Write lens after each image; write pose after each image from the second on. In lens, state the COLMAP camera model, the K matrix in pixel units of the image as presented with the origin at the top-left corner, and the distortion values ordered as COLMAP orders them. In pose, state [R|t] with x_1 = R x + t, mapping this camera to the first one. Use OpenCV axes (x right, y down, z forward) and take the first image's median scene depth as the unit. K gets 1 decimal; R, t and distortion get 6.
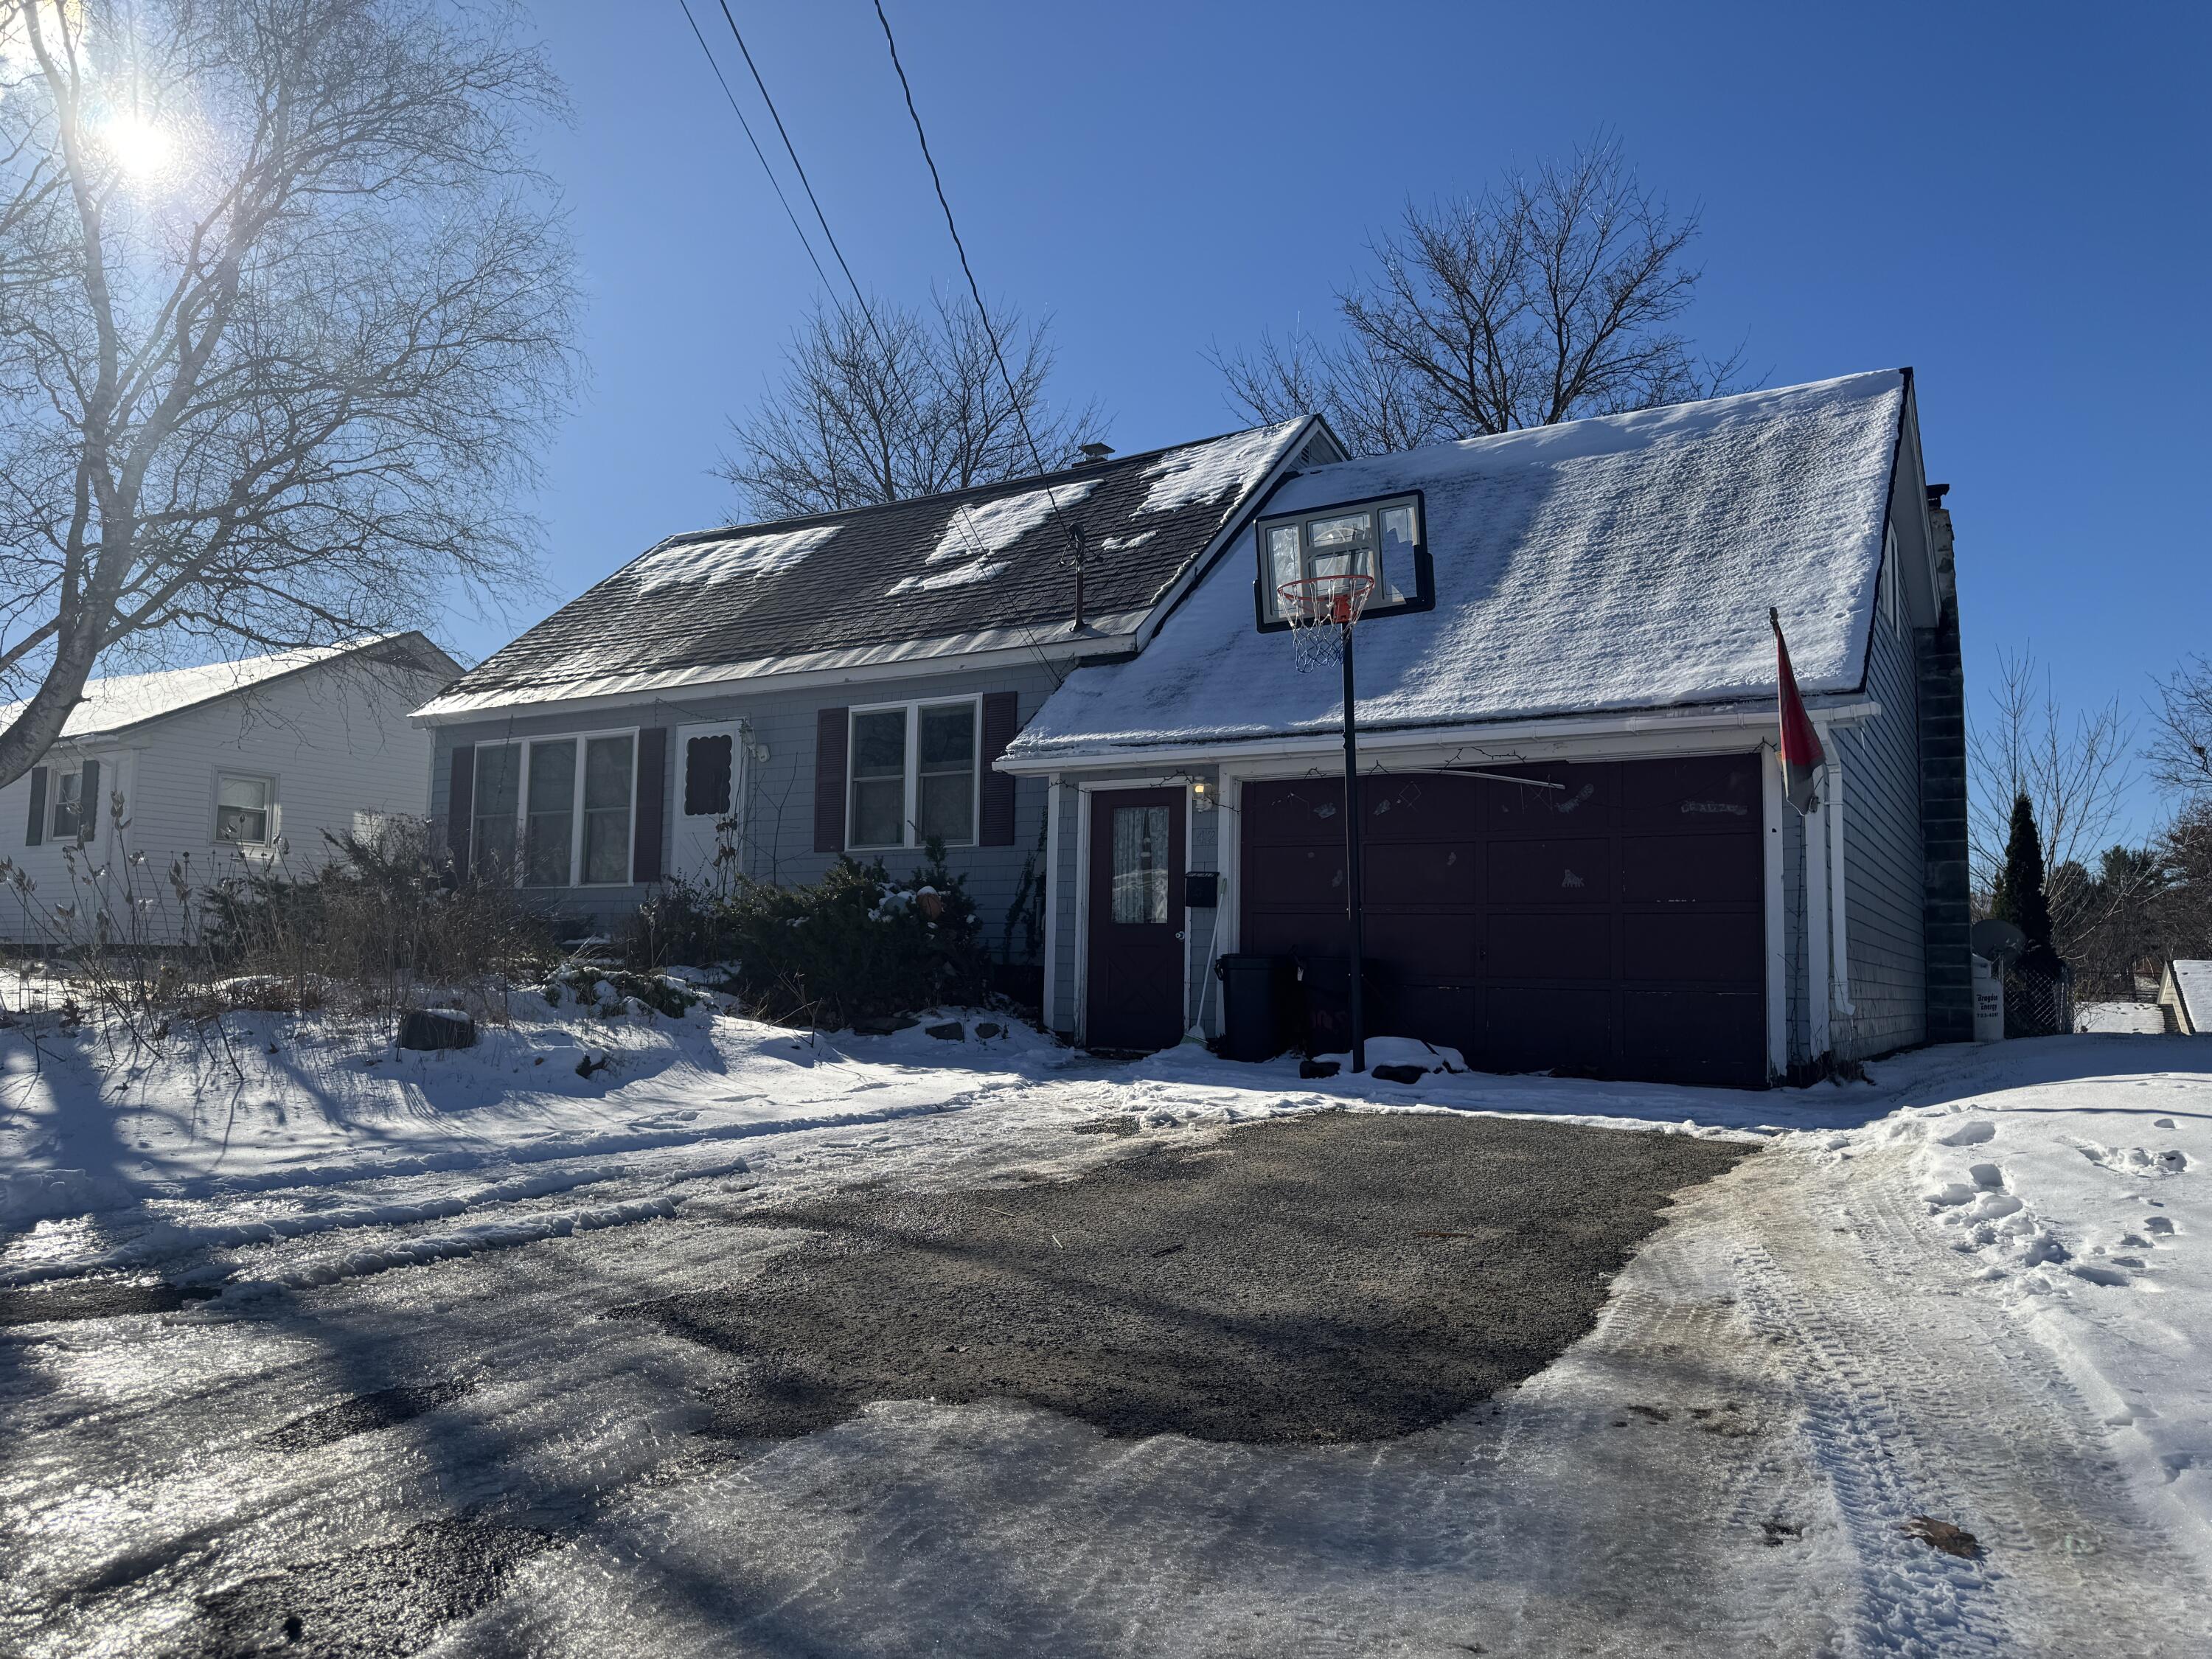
lens RADIAL K [[1554.1, 0, 1110.8], [0, 1554.1, 831.7], [0, 0, 1]] dist [0.058518, -0.055831]
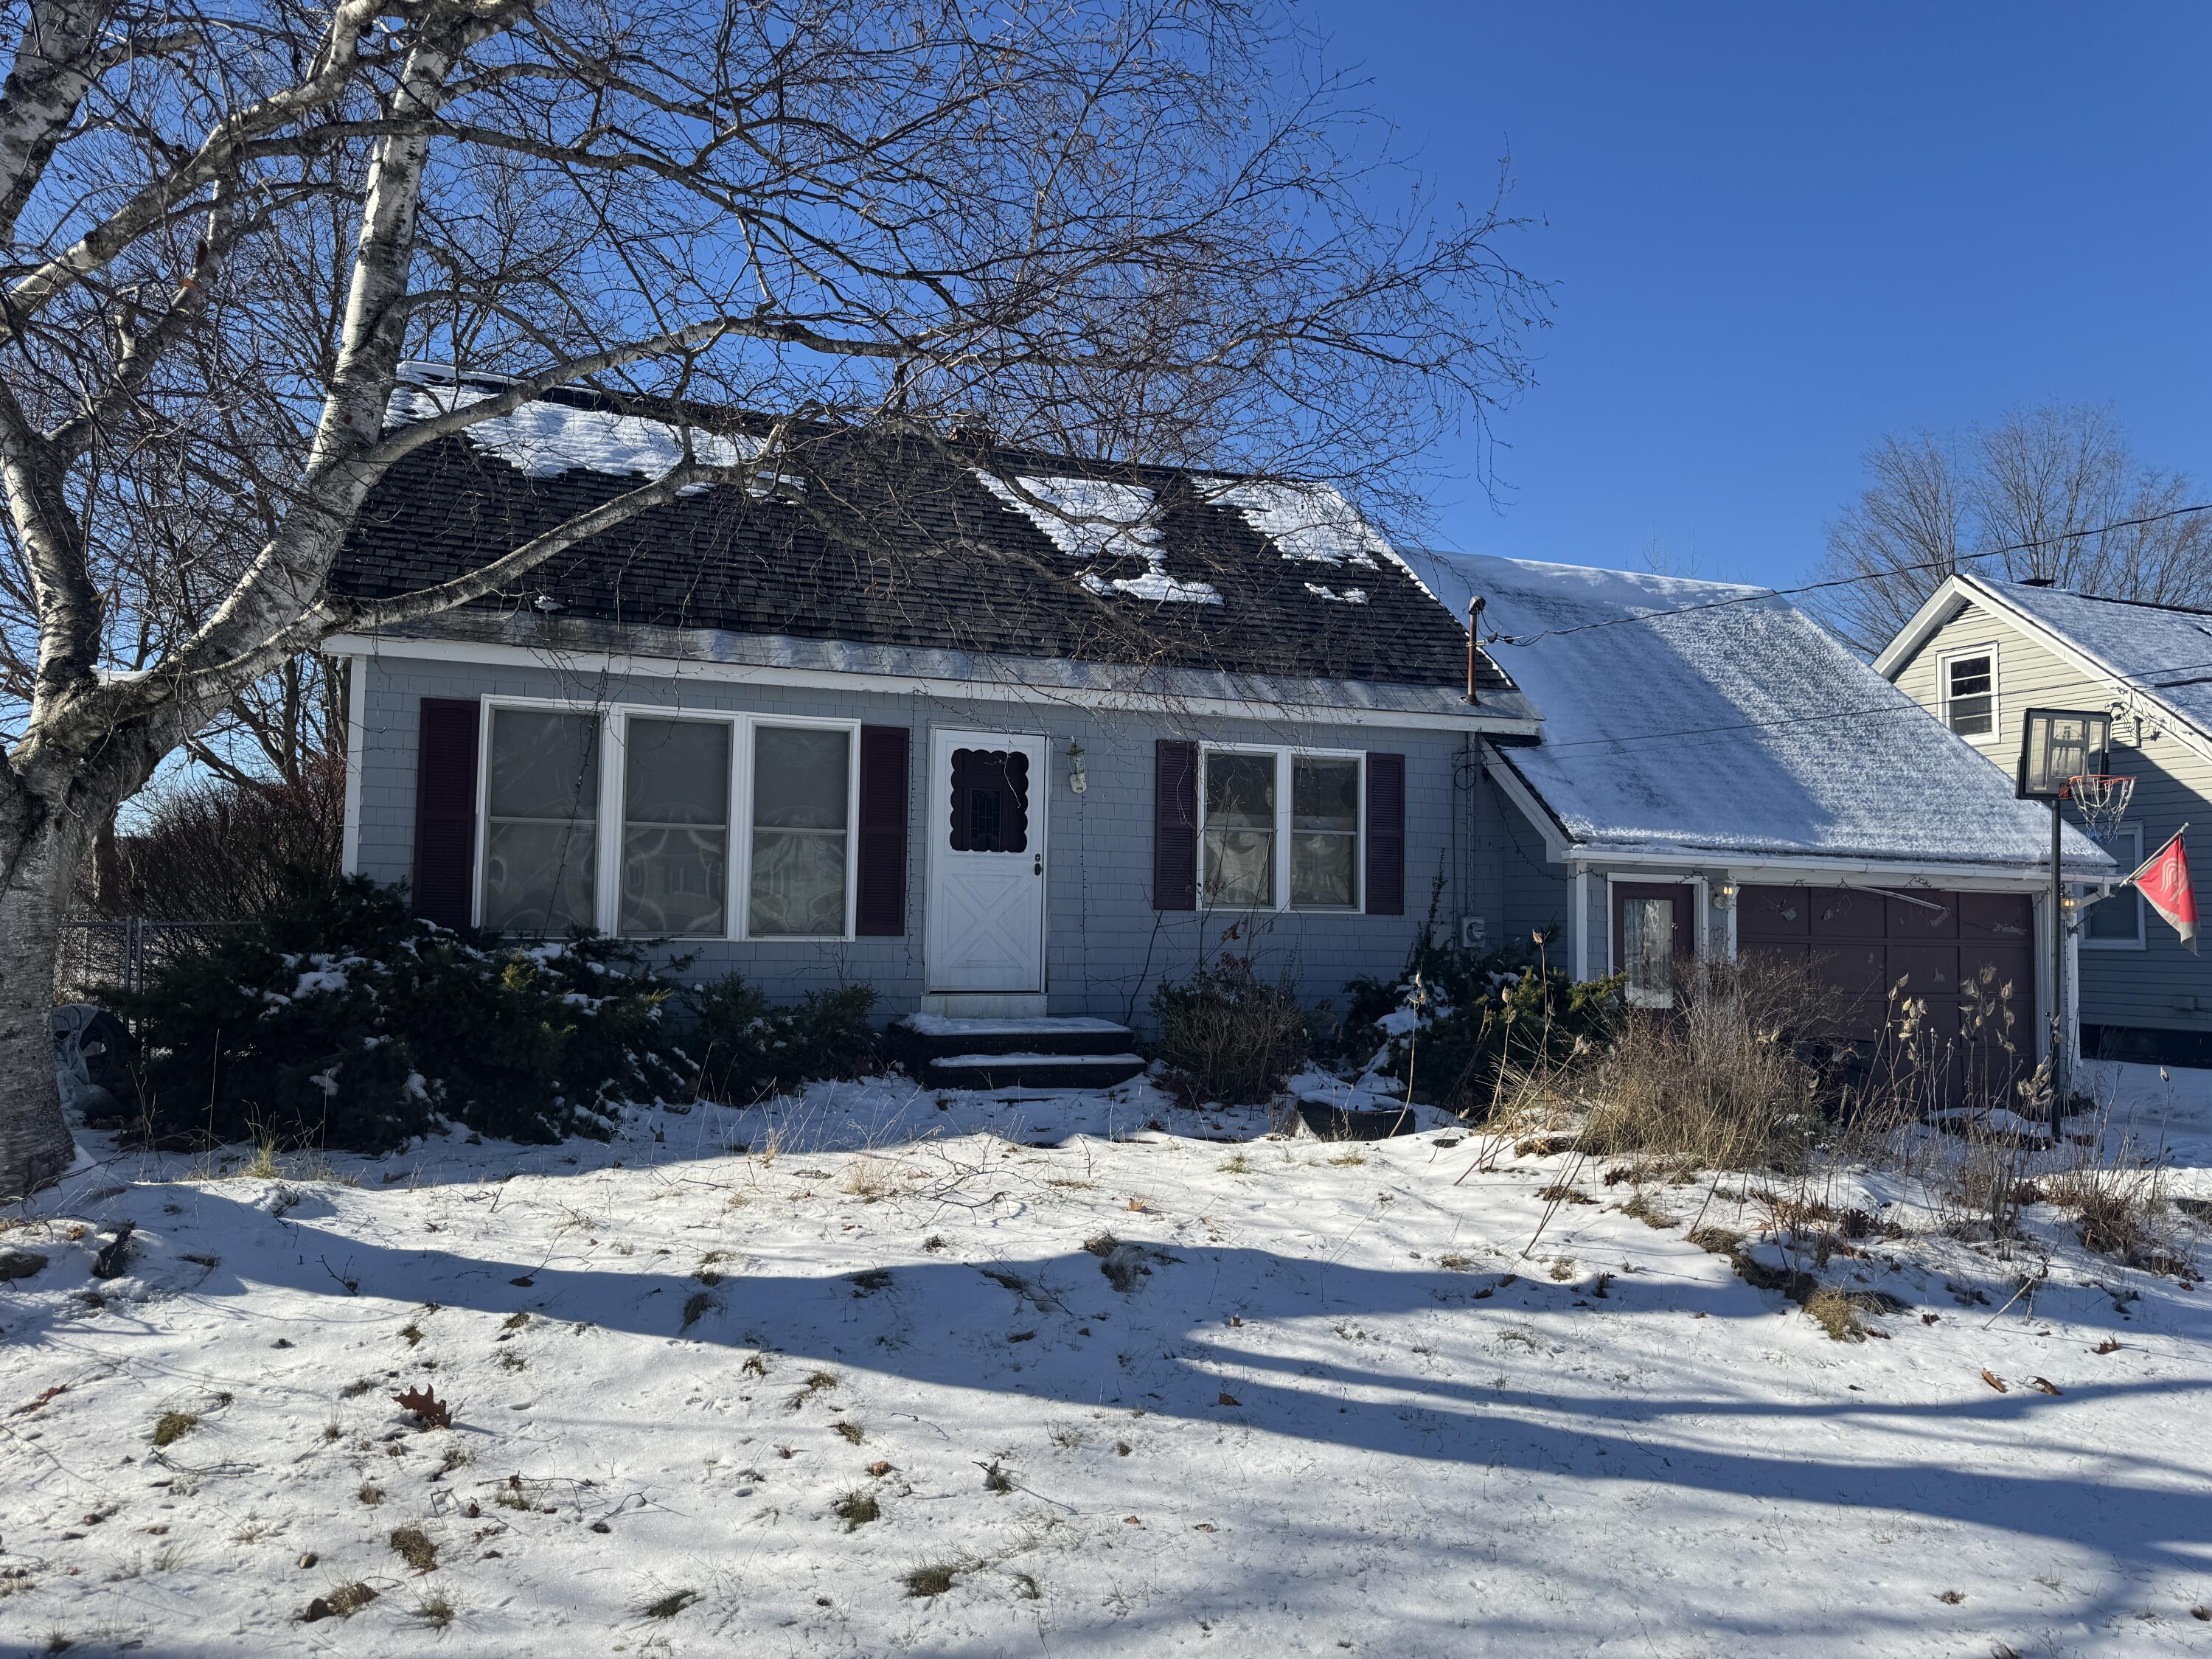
lens RADIAL K [[1554.1, 0, 1110.8], [0, 1554.1, 831.7], [0, 0, 1]] dist [0.058518, -0.055831]
pose [[0.623372, 0.038596, 0.780972, -0.911989], [-0.081819, 0.996518, 0.016060, -0.042718], [-0.777633, -0.073910, 0.624359, 0.527048]]
